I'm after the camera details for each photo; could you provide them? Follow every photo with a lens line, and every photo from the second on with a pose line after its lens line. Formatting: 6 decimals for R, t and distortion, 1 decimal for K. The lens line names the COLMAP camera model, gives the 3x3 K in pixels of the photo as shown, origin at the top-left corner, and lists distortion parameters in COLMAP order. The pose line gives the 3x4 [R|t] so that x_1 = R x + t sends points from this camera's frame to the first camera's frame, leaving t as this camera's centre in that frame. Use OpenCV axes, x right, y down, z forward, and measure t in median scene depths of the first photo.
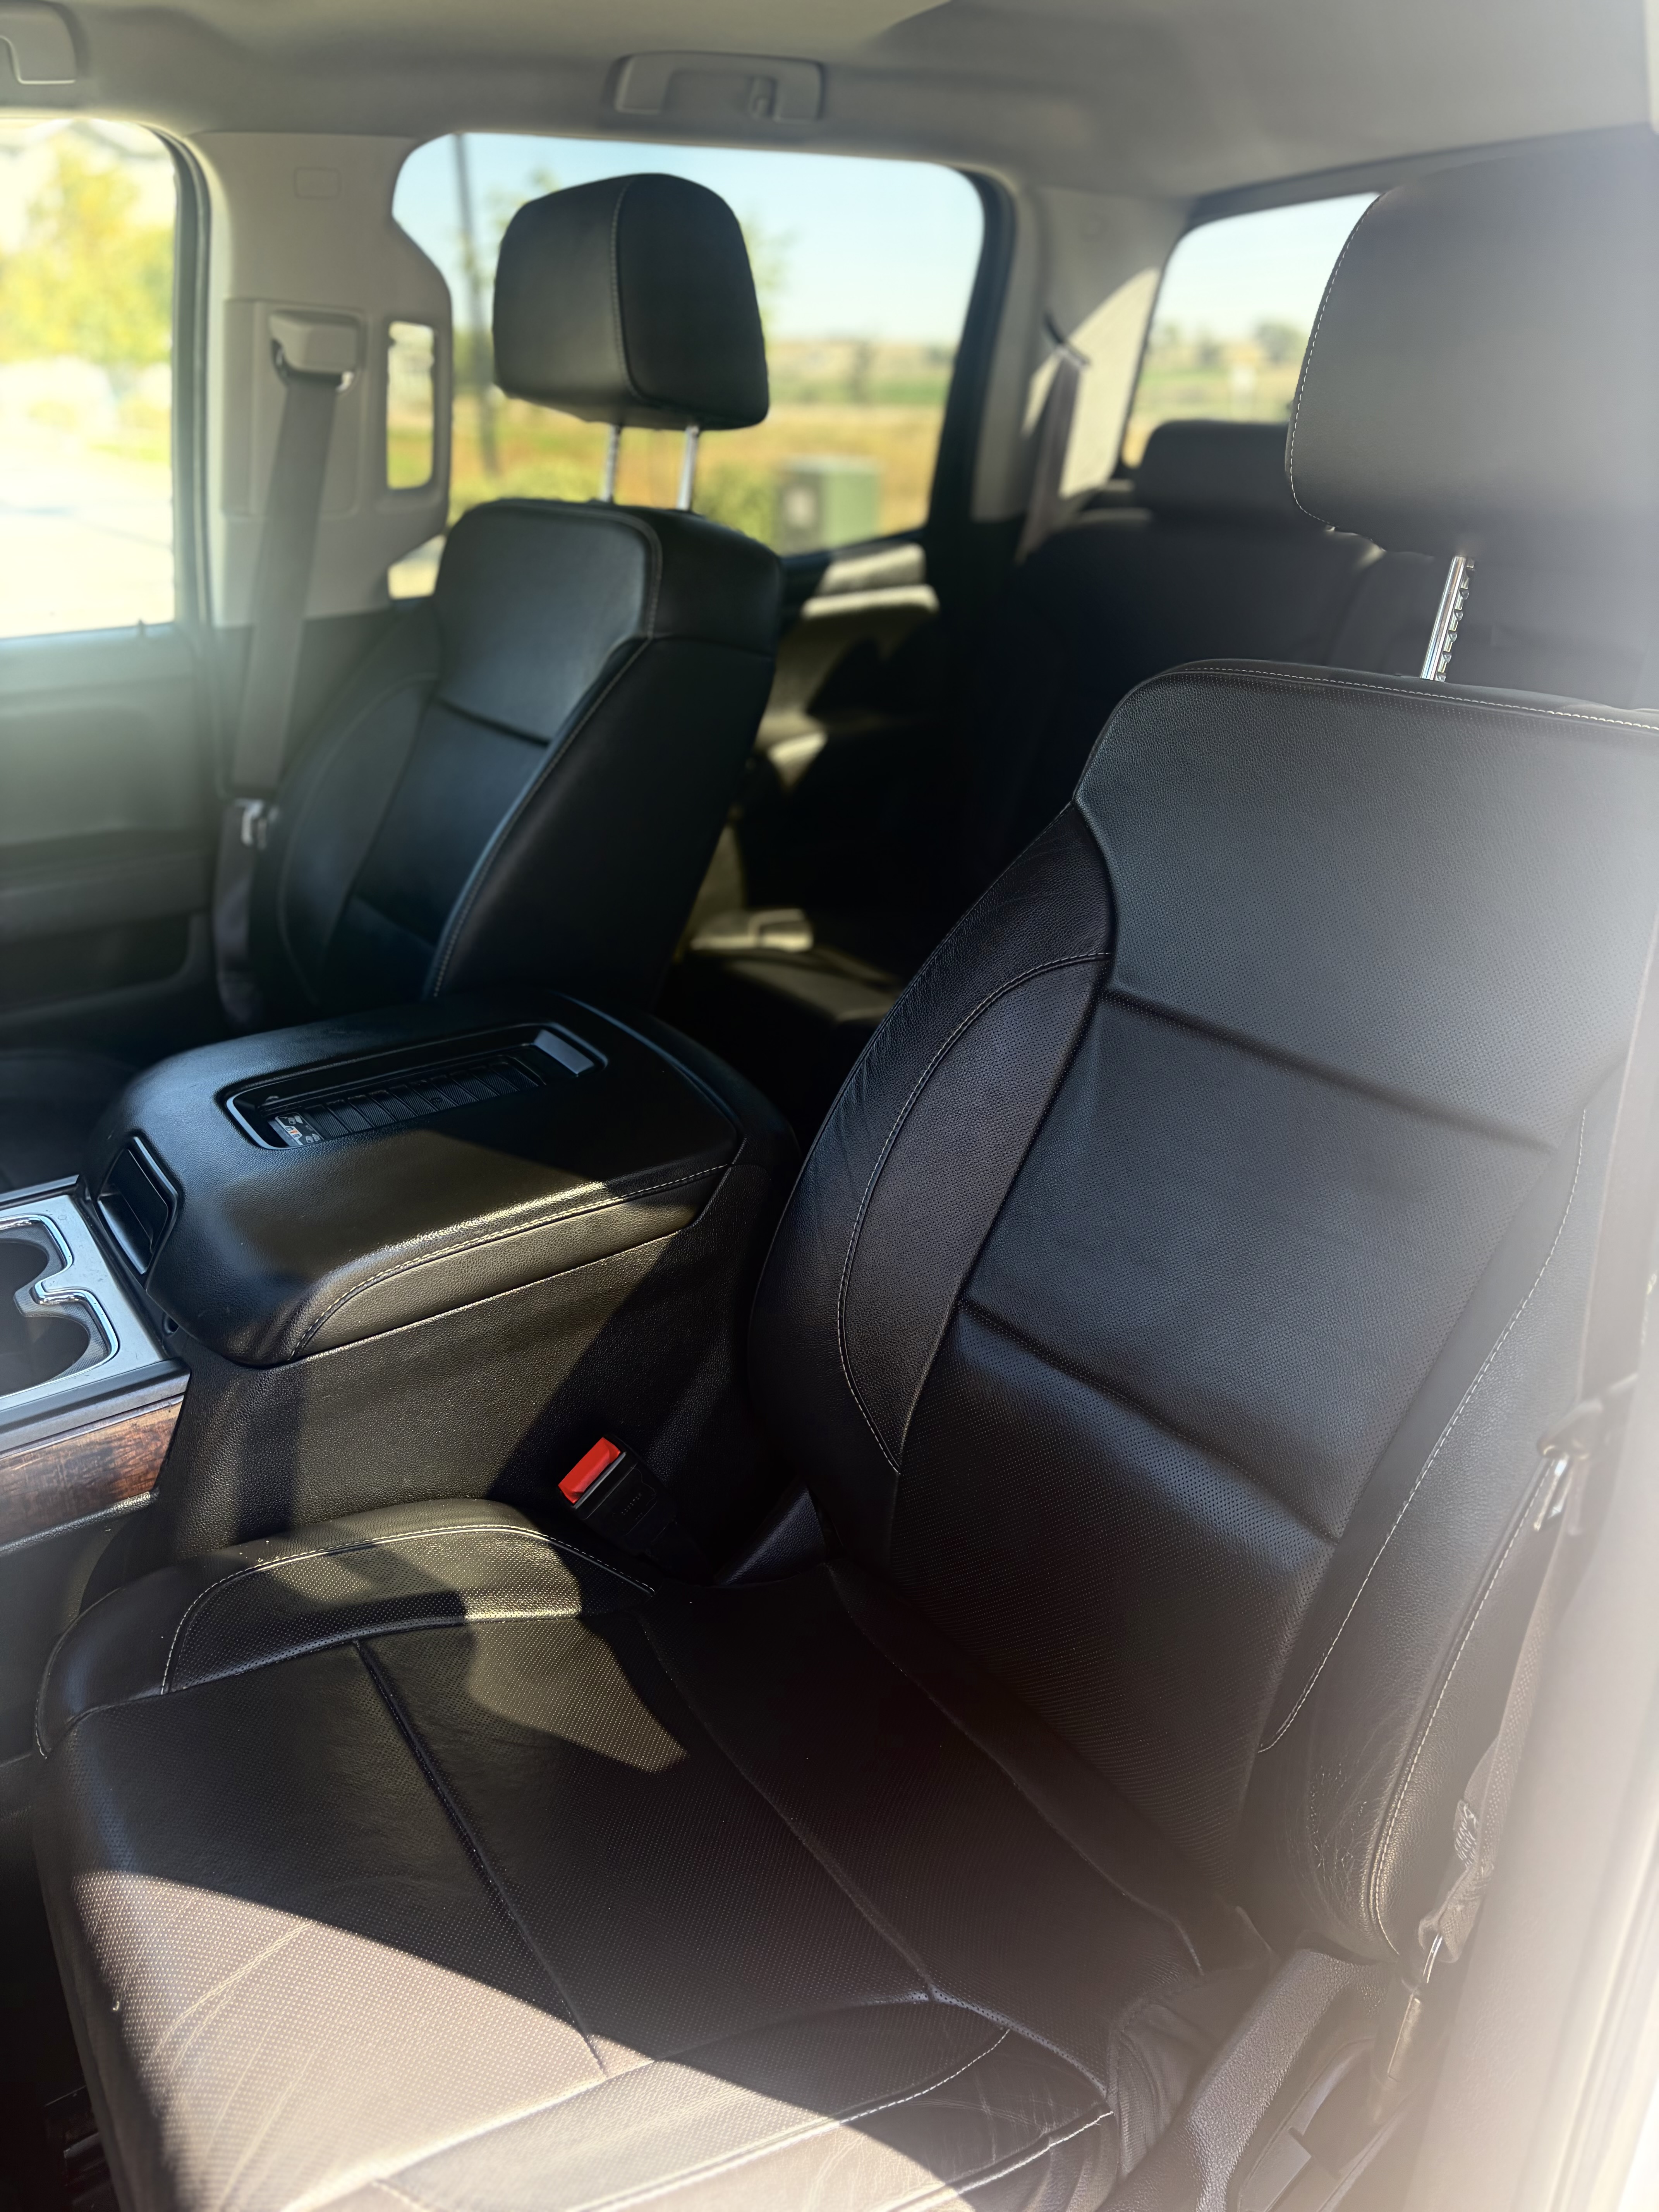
lens RADIAL K [[1714.2, 0, 829.5], [0, 1714.2, 1106.0], [0, 0, 1]] dist [0.038844, -0.057125]
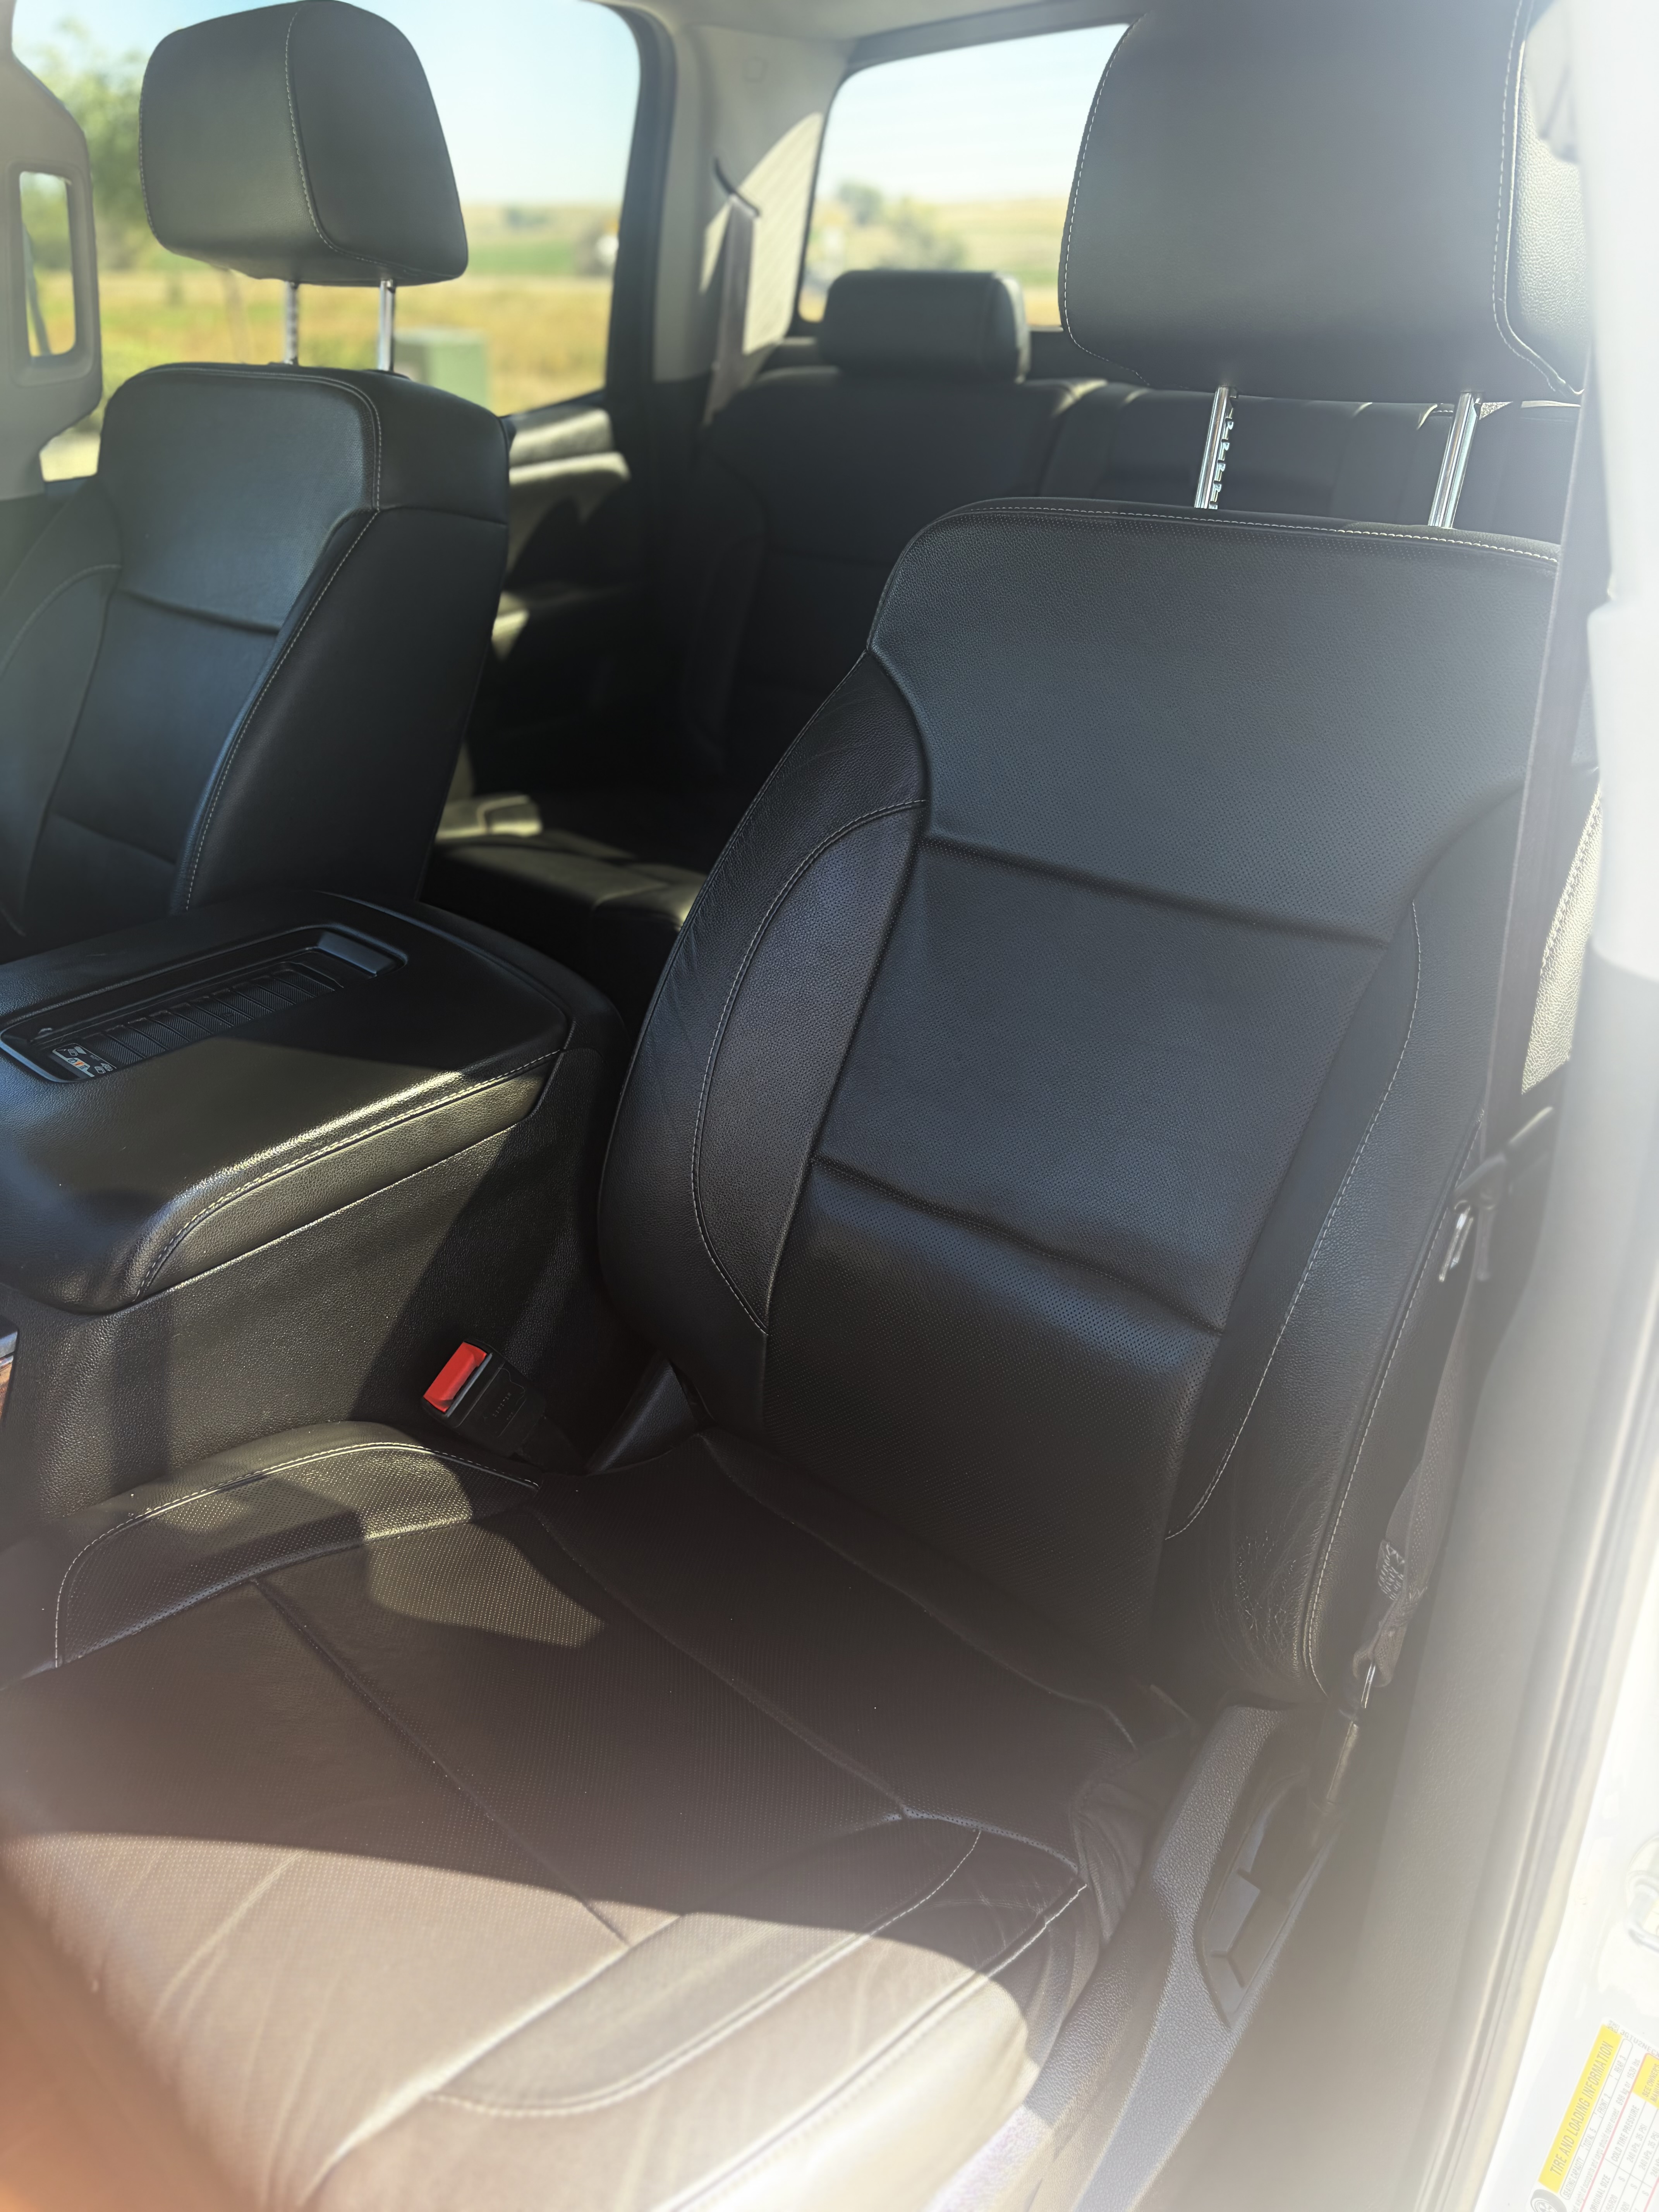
lens RADIAL K [[1723.3, 0, 829.5], [0, 1723.3, 1106.0], [0, 0, 1]] dist [0.015755, -0.012144]
pose [[0.973303, -0.110876, 0.200969, -0.113981], [0.098636, 0.992661, 0.069959, 0.013243], [-0.207251, -0.048269, 0.977096, 0.012435]]
